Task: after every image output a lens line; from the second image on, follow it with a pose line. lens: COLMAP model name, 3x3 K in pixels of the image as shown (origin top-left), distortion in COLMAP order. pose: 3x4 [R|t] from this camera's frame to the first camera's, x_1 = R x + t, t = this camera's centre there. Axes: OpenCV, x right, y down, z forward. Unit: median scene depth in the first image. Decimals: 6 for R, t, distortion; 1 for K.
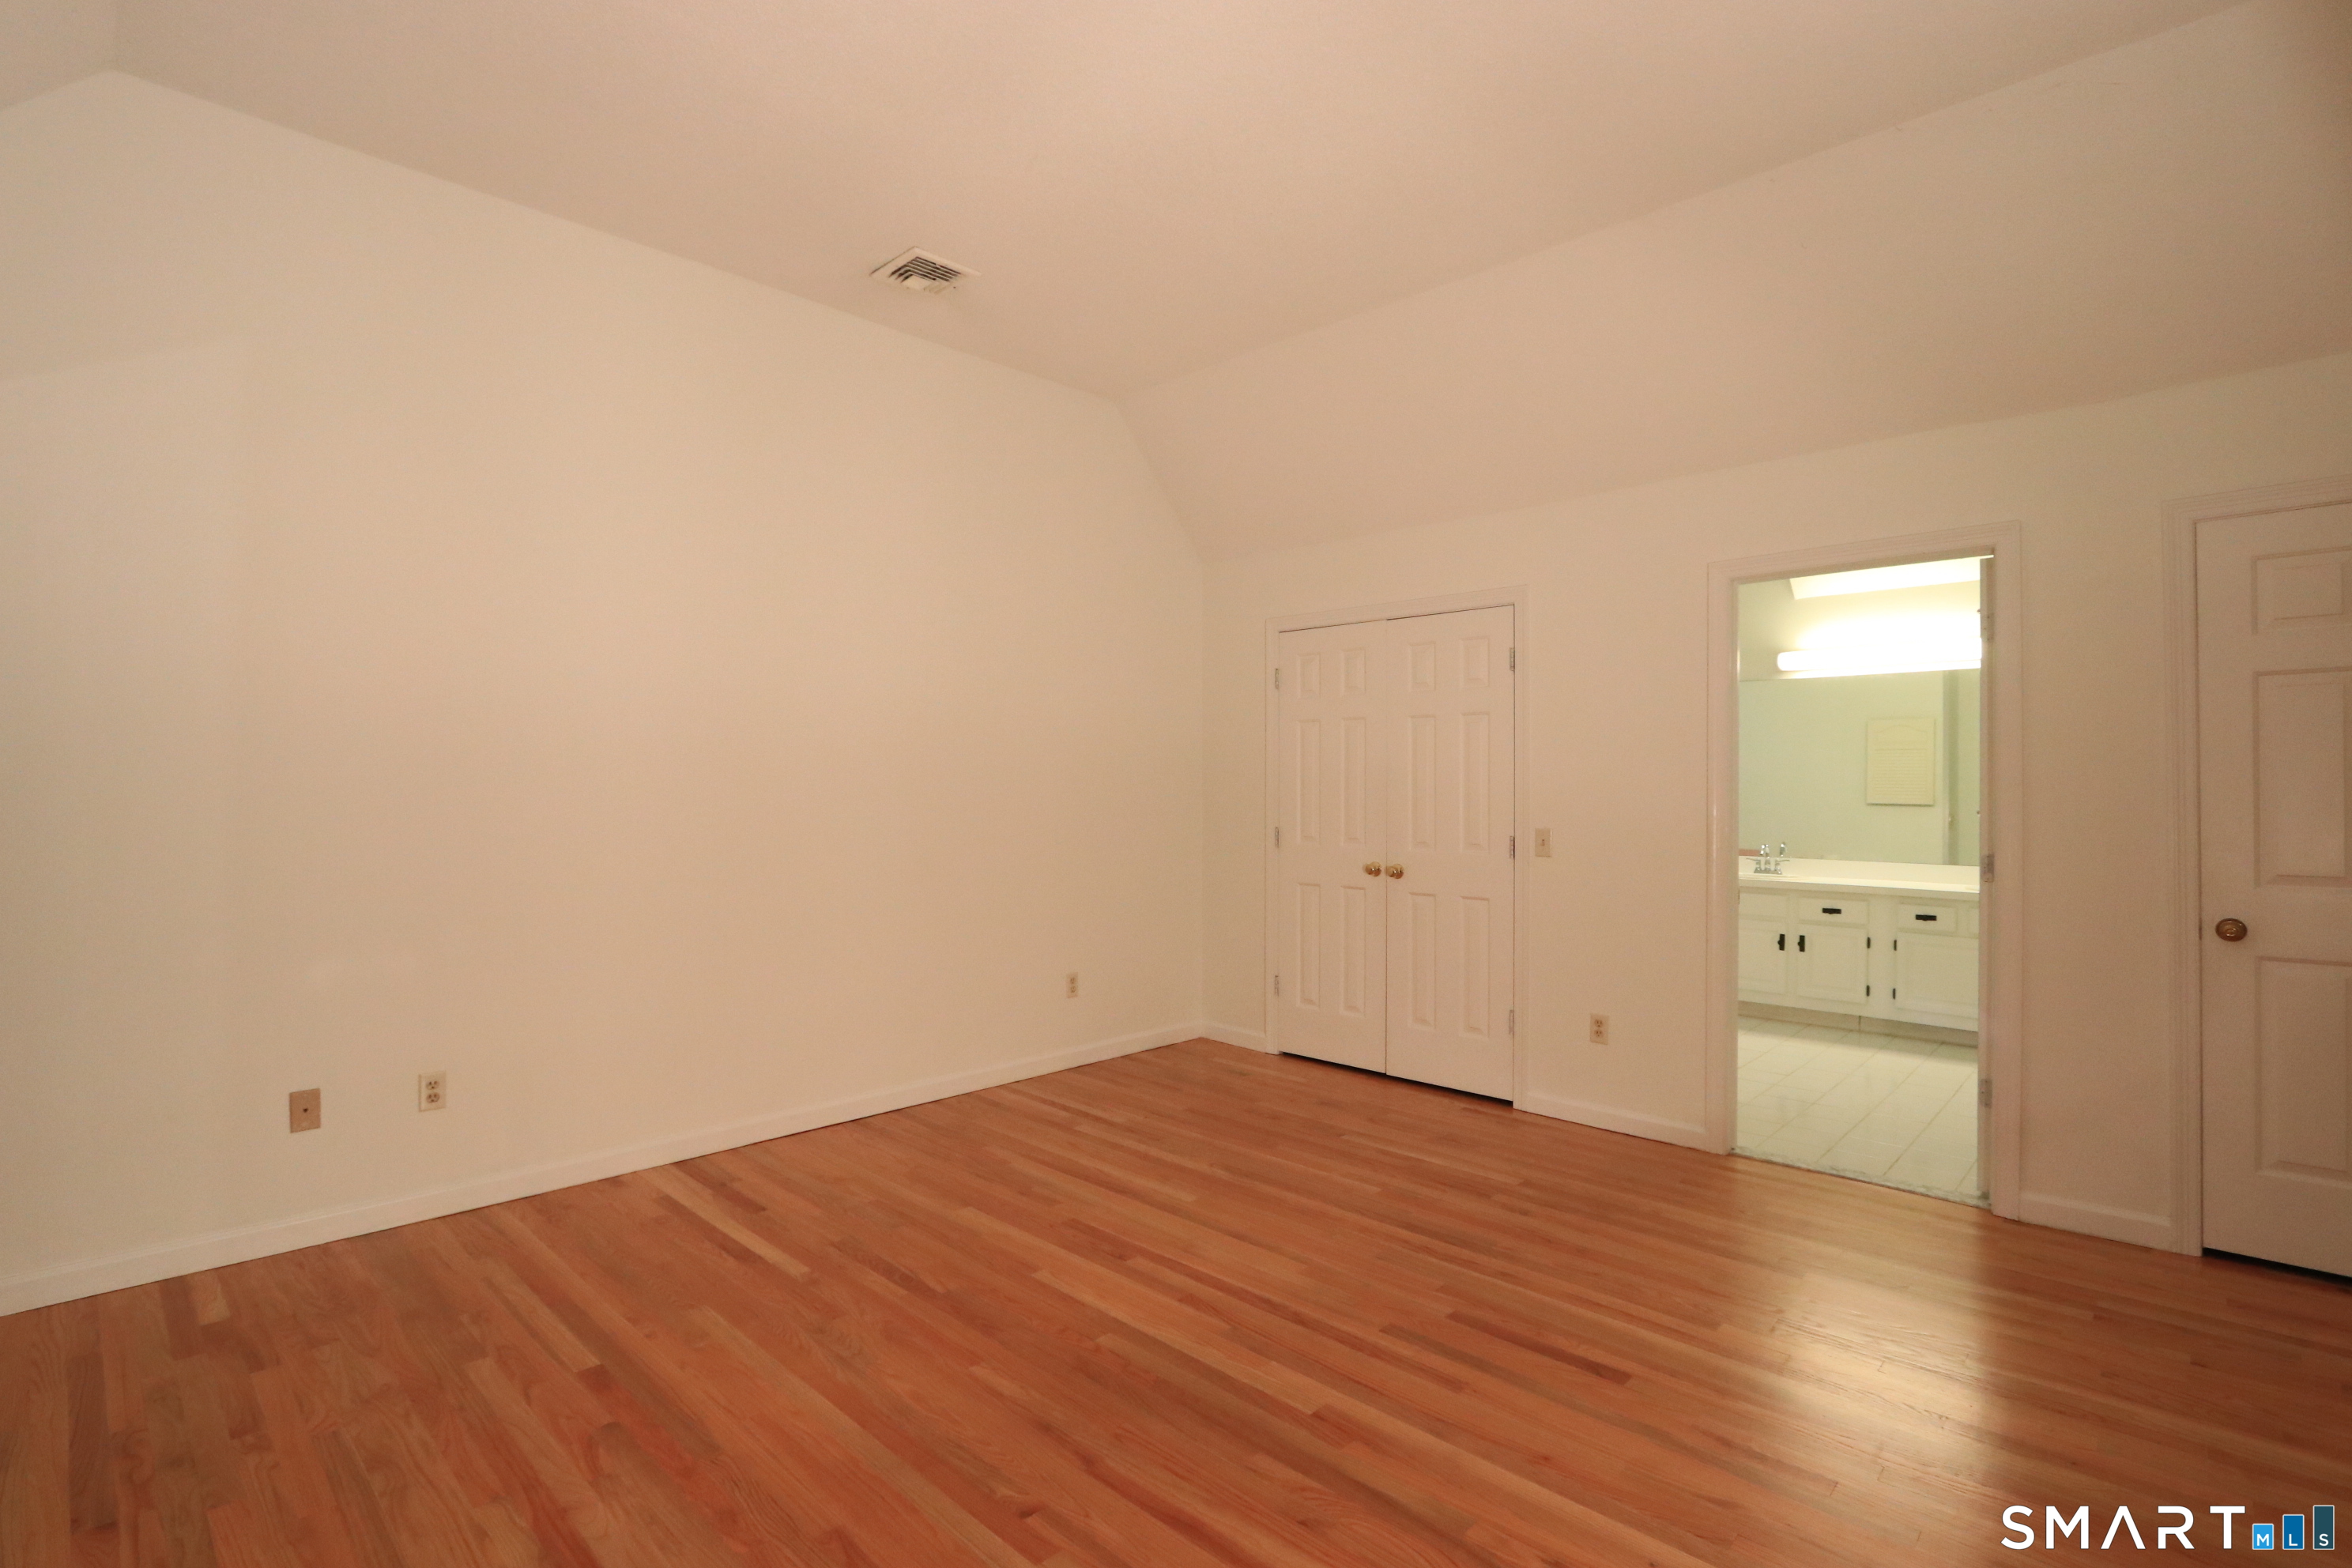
lens RADIAL K [[1106.4, 0, 1152.8], [0, 1106.4, 784.9], [0, 0, 1]] dist [-0.023357, 0.000758]
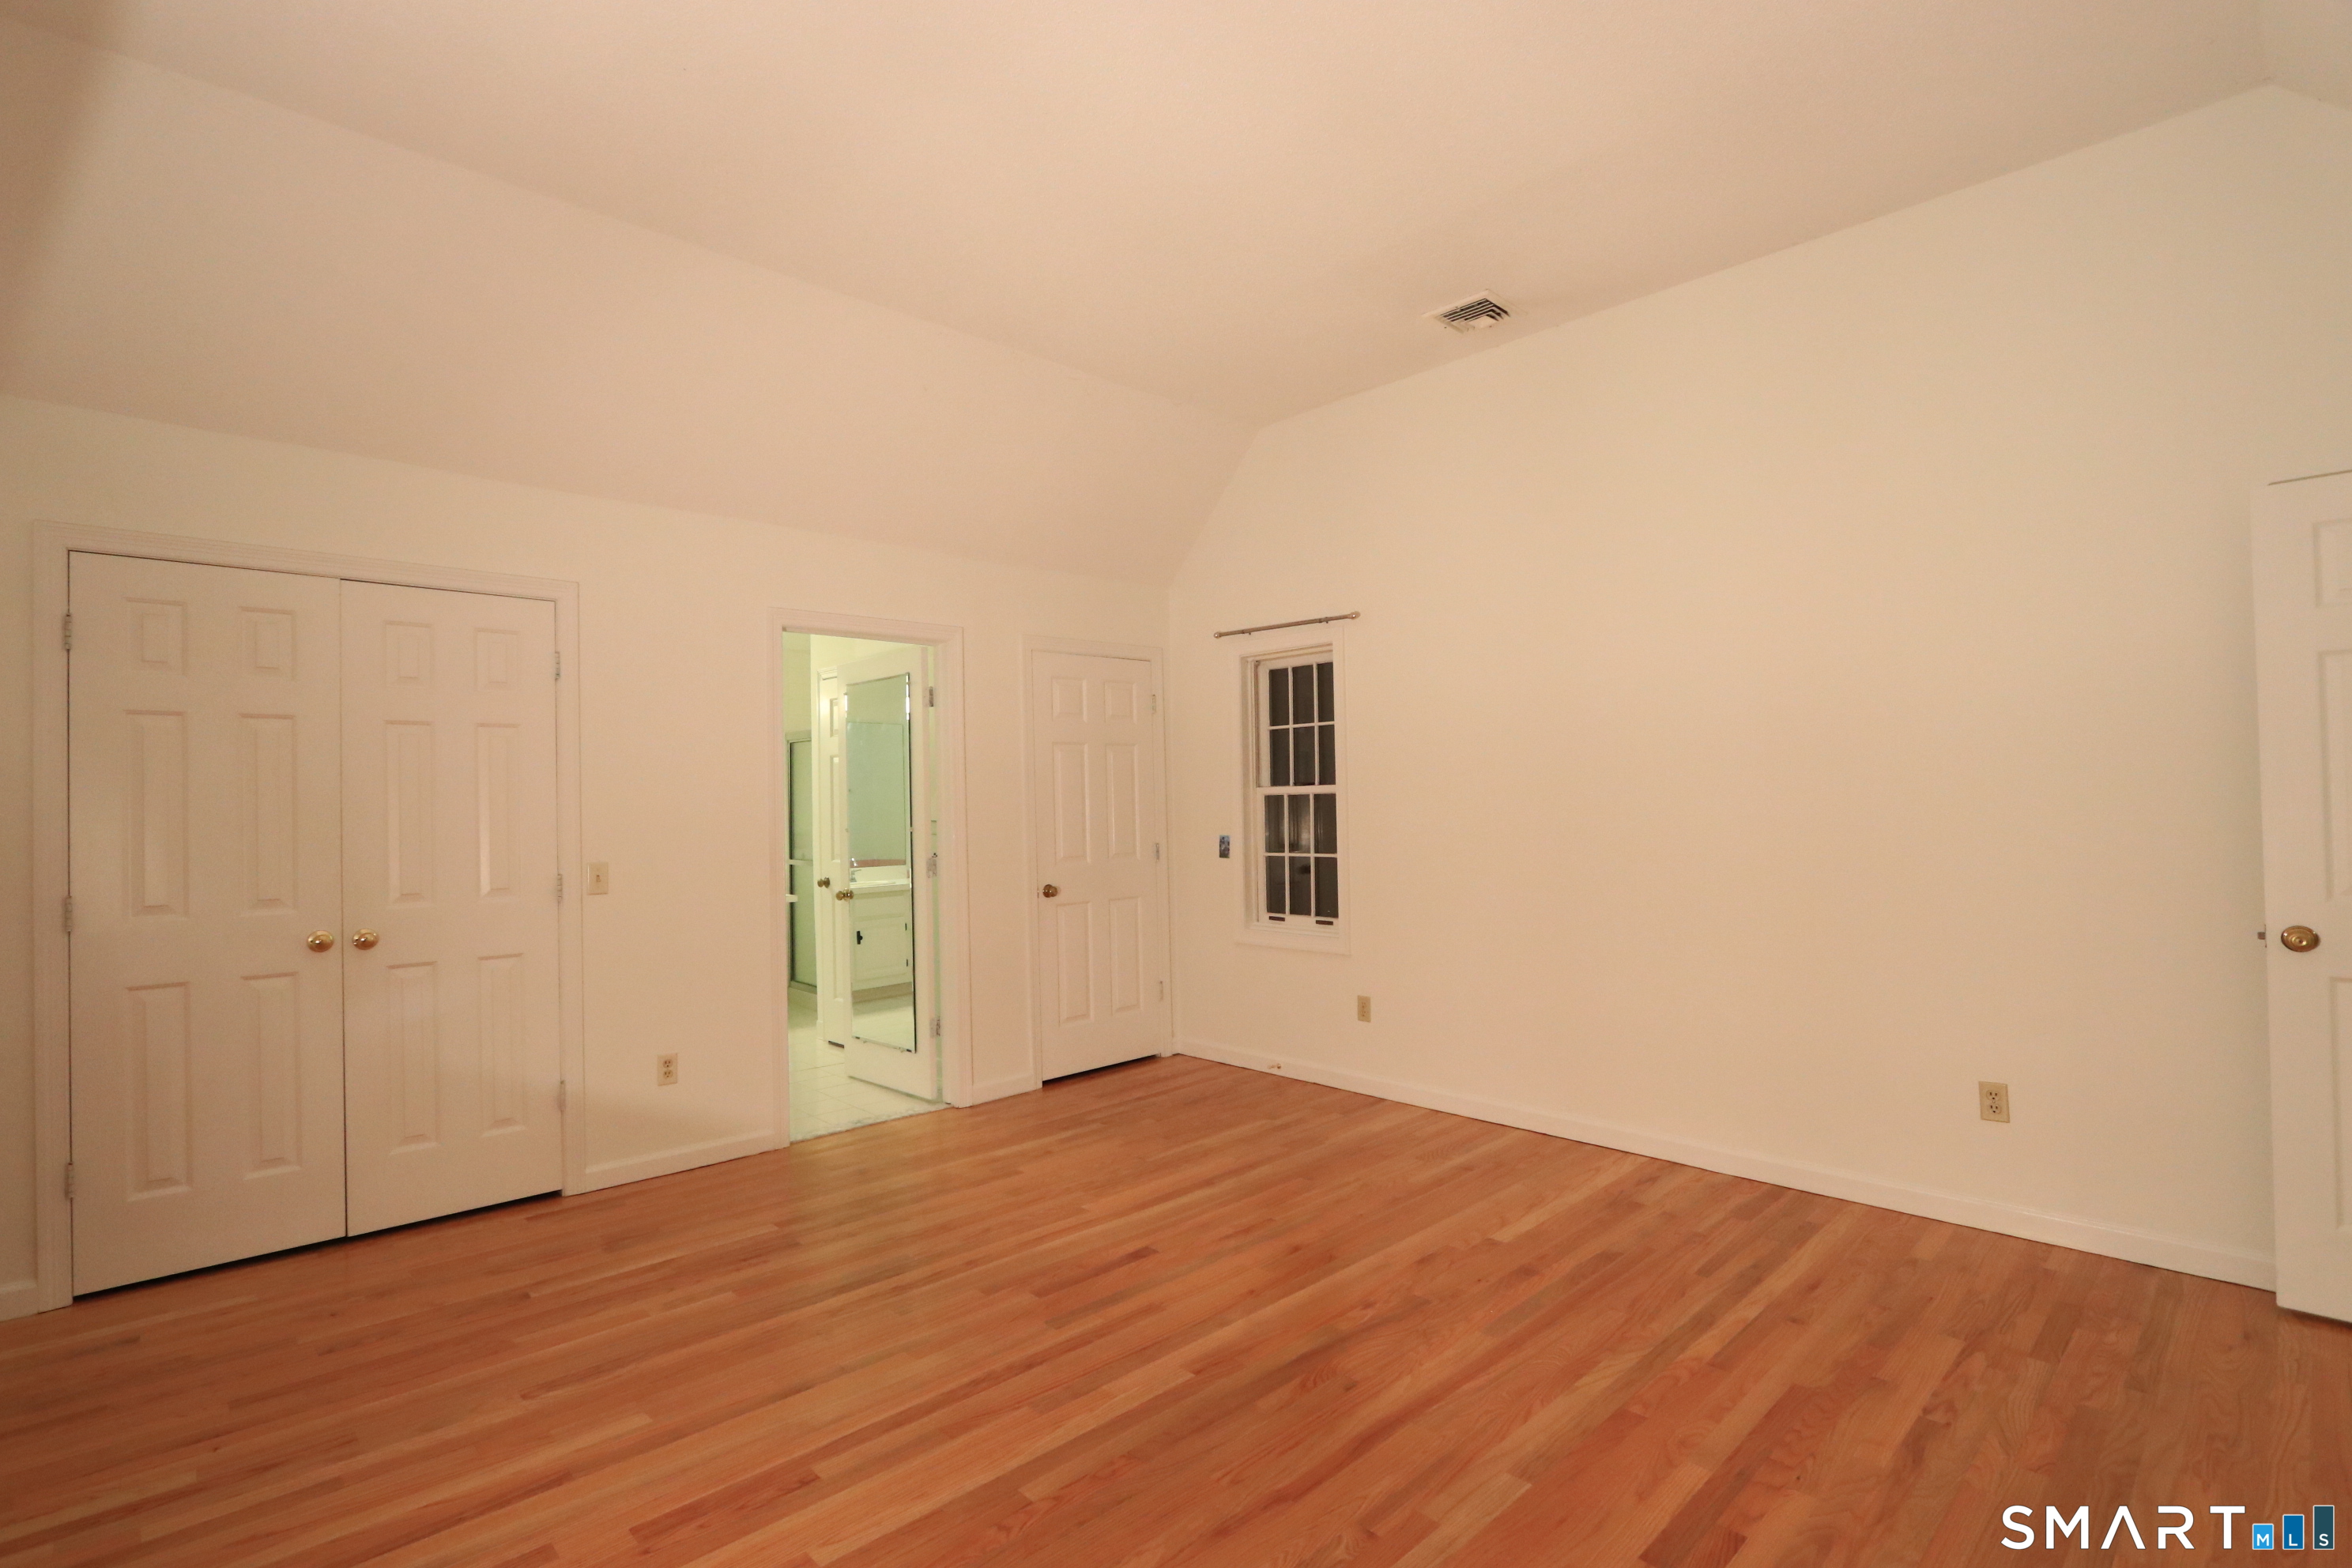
lens RADIAL K [[1106.4, 0, 1152.8], [0, 1106.4, 784.9], [0, 0, 1]] dist [-0.023357, 0.000758]
pose [[0.031436, 0.014331, 0.999403, -0.719150], [0.015902, 0.999763, -0.014837, -0.004648], [-0.999379, 0.016359, 0.031200, 0.736645]]
